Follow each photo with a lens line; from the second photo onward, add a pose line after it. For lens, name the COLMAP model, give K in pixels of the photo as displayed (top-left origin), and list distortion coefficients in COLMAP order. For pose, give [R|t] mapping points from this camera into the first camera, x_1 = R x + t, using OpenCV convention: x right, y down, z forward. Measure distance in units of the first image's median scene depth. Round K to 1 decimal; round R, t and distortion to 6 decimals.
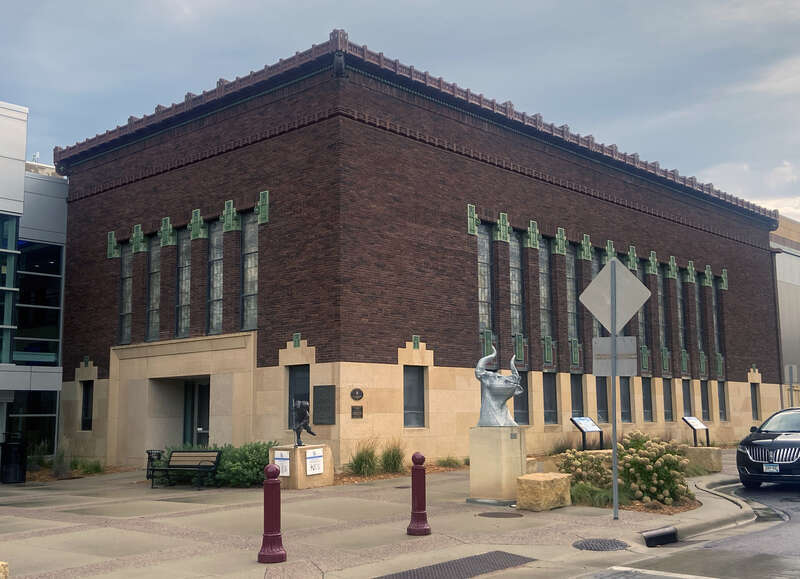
lens RADIAL K [[912.7, 0, 400.0], [0, 912.7, 289.5], [0, 0, 1]] dist [0.025828, -0.002684]
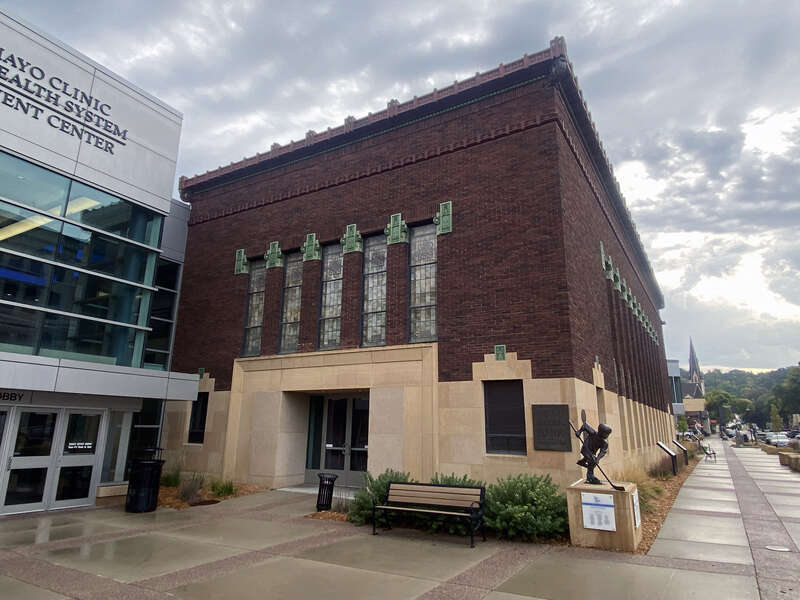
lens RADIAL K [[517.6, 0, 396.3], [0, 517.6, 285.9], [0, 0, 1]] dist [0.041118, -0.002303]
pose [[0.982069, 0.073230, 0.173715, -0.264260], [-0.050401, 0.989918, -0.132368, 0.053855], [-0.181657, 0.121240, 0.975859, 0.425111]]
